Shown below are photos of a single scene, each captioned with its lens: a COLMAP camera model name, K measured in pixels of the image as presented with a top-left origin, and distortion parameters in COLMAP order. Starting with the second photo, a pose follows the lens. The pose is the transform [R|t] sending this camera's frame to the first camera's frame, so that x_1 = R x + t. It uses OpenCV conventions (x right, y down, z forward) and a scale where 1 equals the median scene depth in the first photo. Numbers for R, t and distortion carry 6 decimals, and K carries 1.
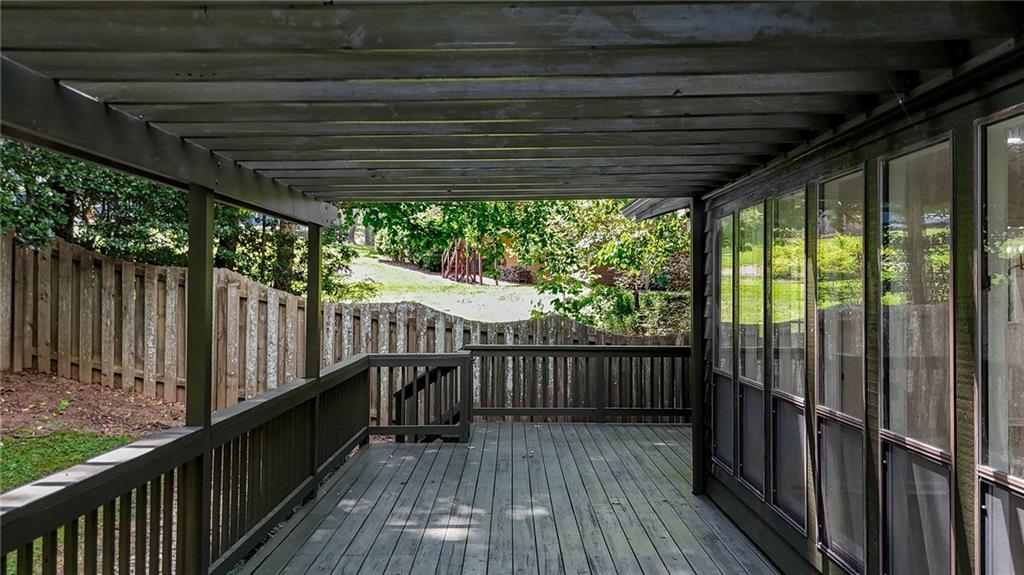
lens RADIAL K [[758.7, 0, 512.0], [0, 758.7, 287.5], [0, 0, 1]] dist [0.095715, -0.123218]
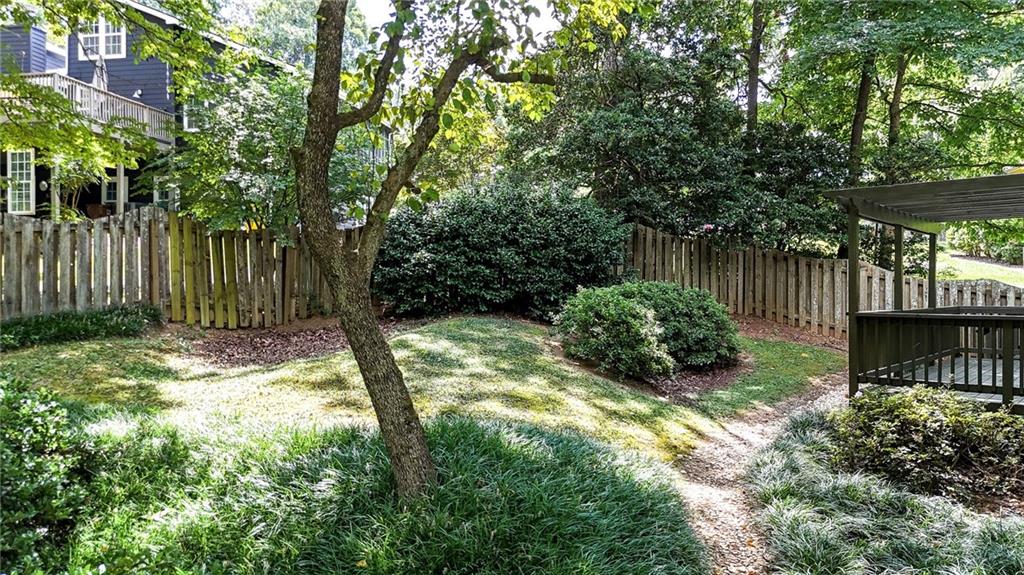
lens RADIAL K [[758.7, 0, 512.0], [0, 758.7, 287.5], [0, 0, 1]] dist [0.095715, -0.123218]
pose [[0.775314, -0.001420, -0.631574, 0.106792], [0.000853, 0.999999, -0.001201, 0.039292], [0.631575, 0.000393, 0.775314, -0.809277]]
